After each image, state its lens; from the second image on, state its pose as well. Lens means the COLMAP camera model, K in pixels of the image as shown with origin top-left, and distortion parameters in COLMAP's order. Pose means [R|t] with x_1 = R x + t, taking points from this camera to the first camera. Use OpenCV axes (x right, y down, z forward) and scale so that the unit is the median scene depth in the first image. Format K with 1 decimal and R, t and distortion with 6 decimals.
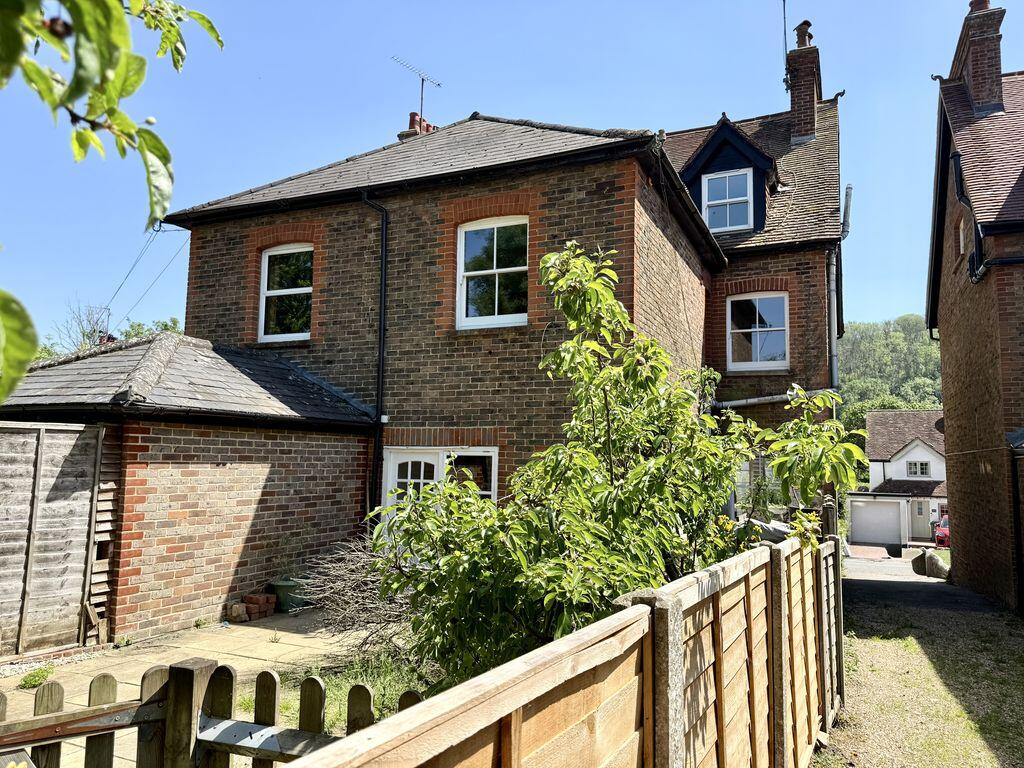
lens RADIAL K [[750.4, 0, 529.0], [0, 750.4, 383.2], [0, 0, 1]] dist [0.093939, -0.118735]
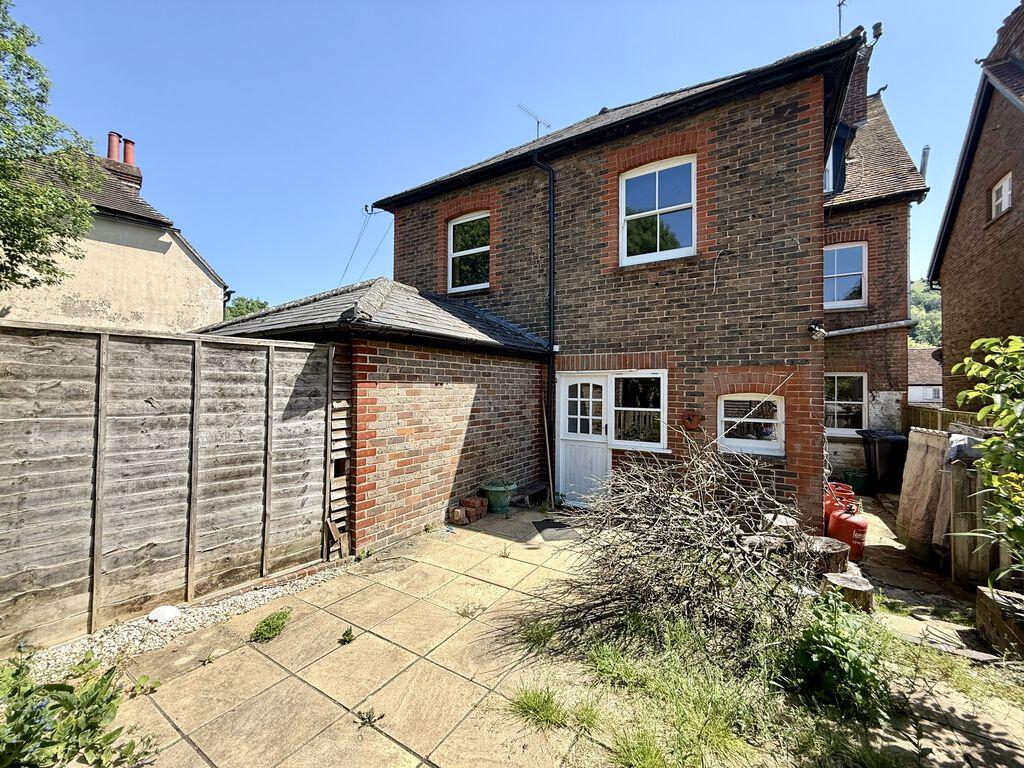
lens RADIAL K [[412.2, 0, 512.6], [0, 412.2, 383.4], [0, 0, 1]] dist [-0.002663, -0.000454]
pose [[0.991259, -0.010859, -0.131485, -0.227180], [0.022791, 0.995719, 0.089581, 0.055773], [0.129950, -0.091794, 0.987262, 0.441346]]
